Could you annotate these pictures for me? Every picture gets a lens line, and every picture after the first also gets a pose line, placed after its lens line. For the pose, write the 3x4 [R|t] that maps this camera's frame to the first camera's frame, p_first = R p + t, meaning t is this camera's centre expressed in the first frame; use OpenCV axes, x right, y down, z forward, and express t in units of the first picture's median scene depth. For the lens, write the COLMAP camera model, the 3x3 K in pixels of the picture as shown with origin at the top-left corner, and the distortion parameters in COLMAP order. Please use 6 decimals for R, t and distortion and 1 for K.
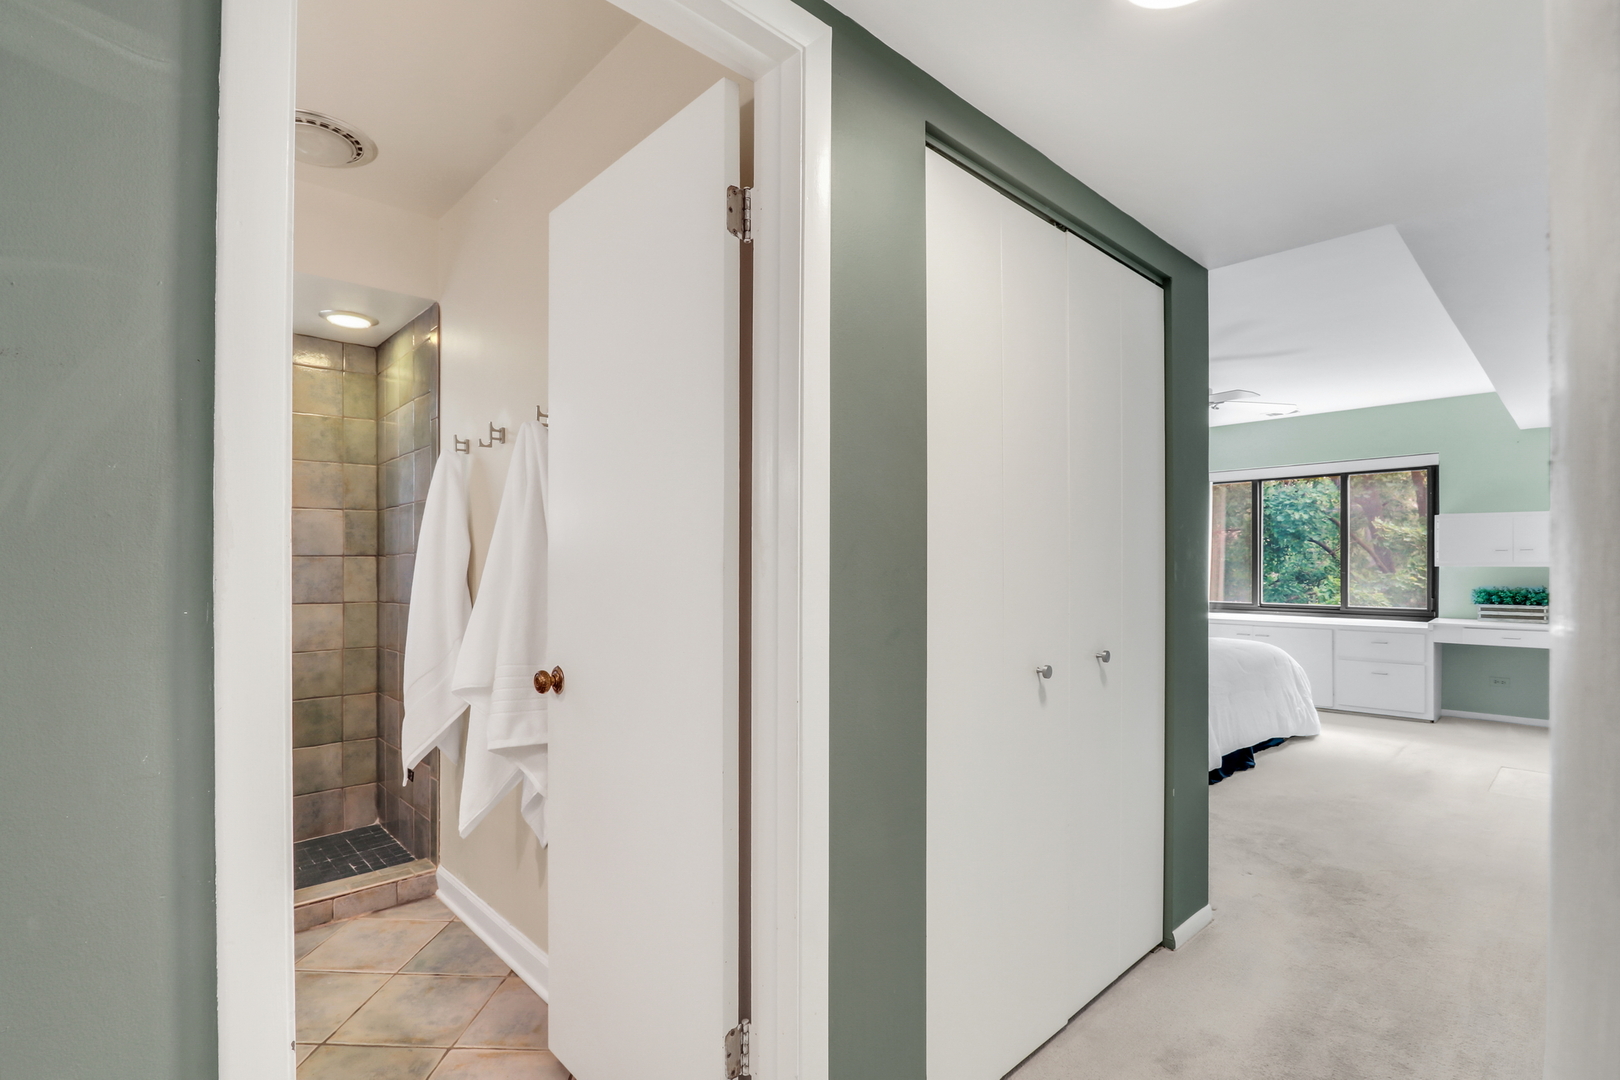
lens RADIAL K [[769.2, 0, 812.0], [0, 769.2, 553.2], [0, 0, 1]] dist [-0.001299, -0.000434]
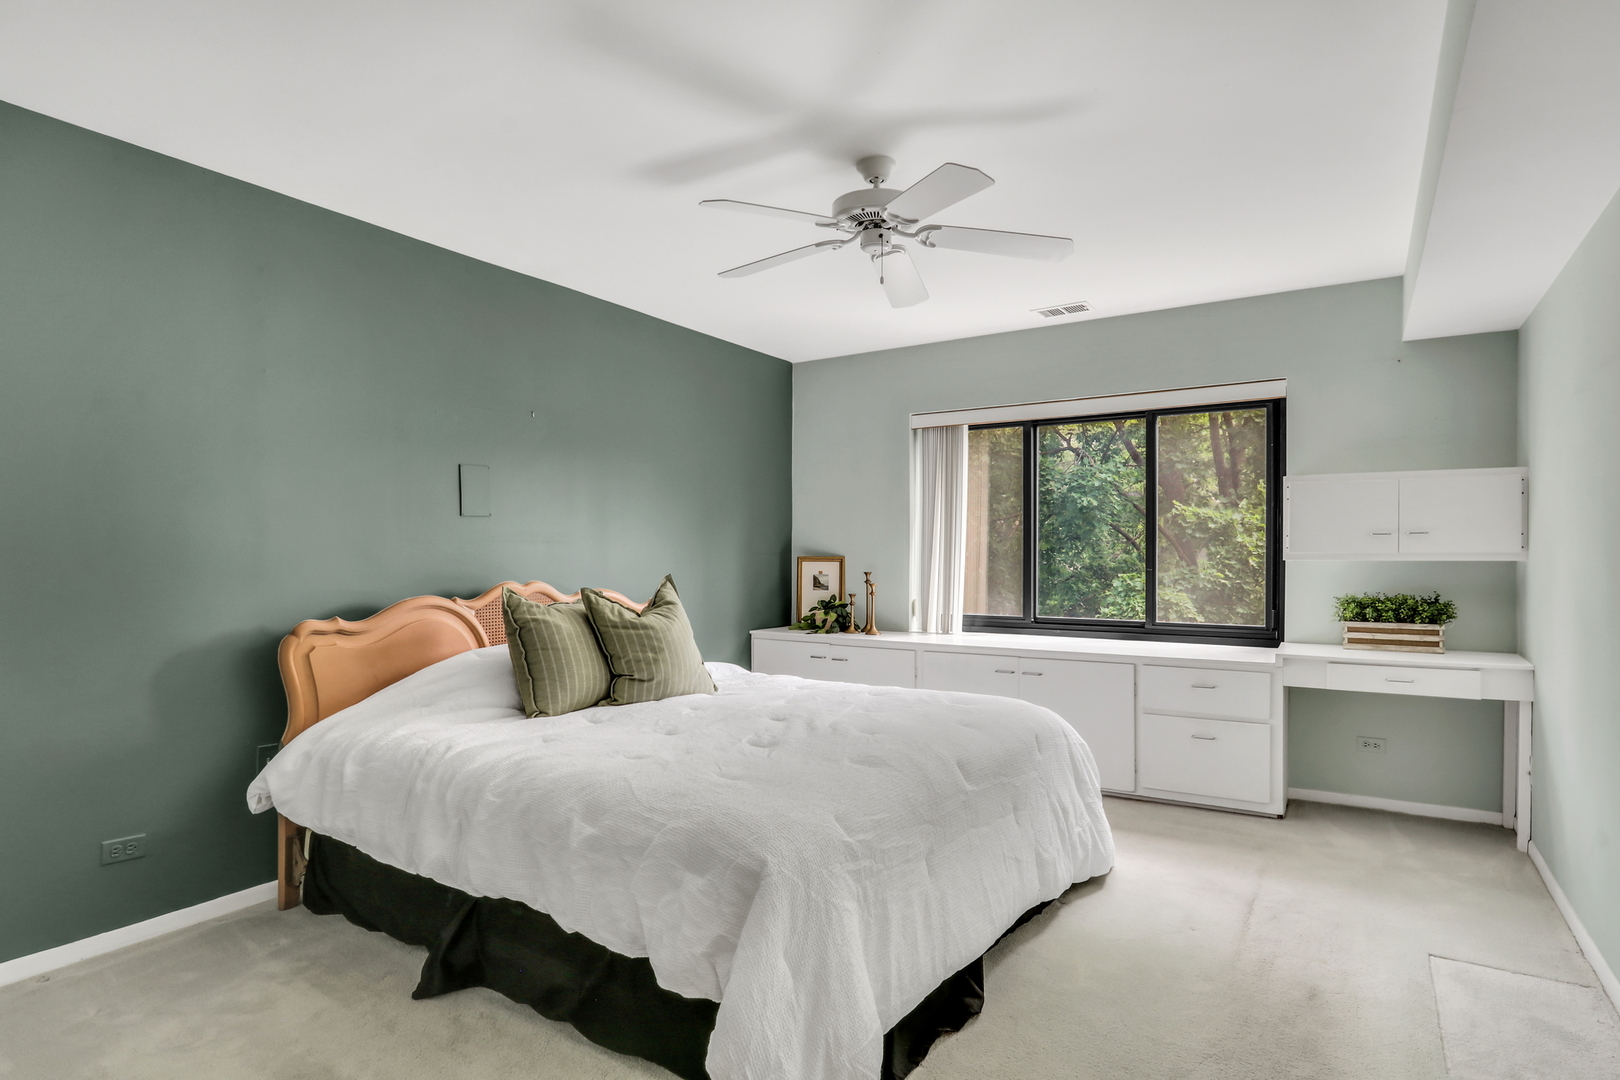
lens RADIAL K [[865.5, 0, 810.0], [0, 865.5, 540.0], [0, 0, 1]] dist [0.000778, 0.000299]
pose [[0.970742, 0.008585, 0.239970, 0.265363], [-0.007849, 0.999961, -0.004024, 0.006906], [-0.239995, 0.002023, 0.970772, 0.399905]]
